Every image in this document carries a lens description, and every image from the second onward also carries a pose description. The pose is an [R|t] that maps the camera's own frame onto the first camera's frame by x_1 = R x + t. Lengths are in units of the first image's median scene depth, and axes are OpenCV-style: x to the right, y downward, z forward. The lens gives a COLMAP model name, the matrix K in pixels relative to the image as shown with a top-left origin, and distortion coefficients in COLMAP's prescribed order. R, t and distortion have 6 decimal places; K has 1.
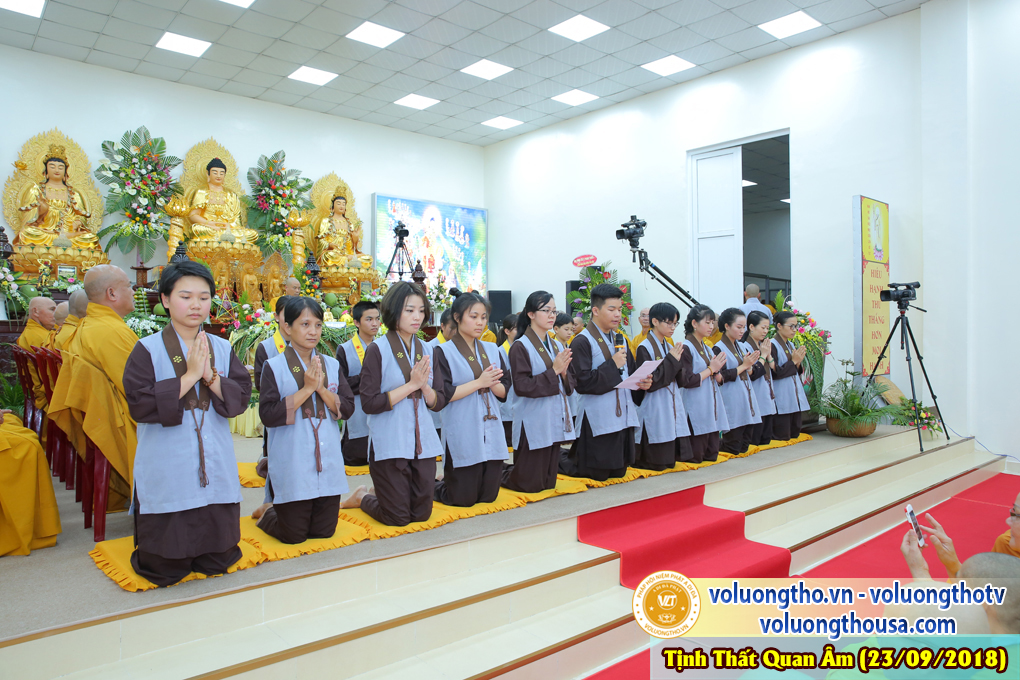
lens RADIAL K [[695.6, 0, 510.0], [0, 695.6, 340.0], [0, 0, 1]] dist [-0.112876, 0.089972]
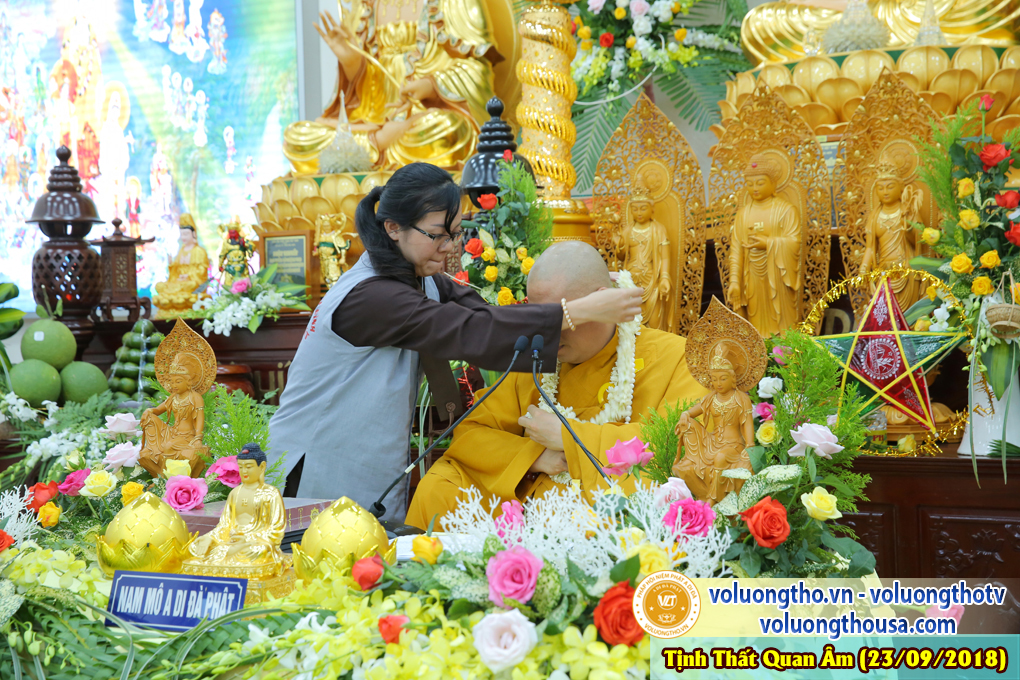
lens RADIAL K [[1554.7, 0, 510.0], [0, 1554.7, 340.0], [0, 0, 1]] dist [0.137024, 0.053234]
pose [[0.348039, -0.001810, -0.937478, 0.045542], [0.025605, 0.999643, 0.007576, -0.051414], [0.937130, -0.026641, 0.347962, 0.670264]]
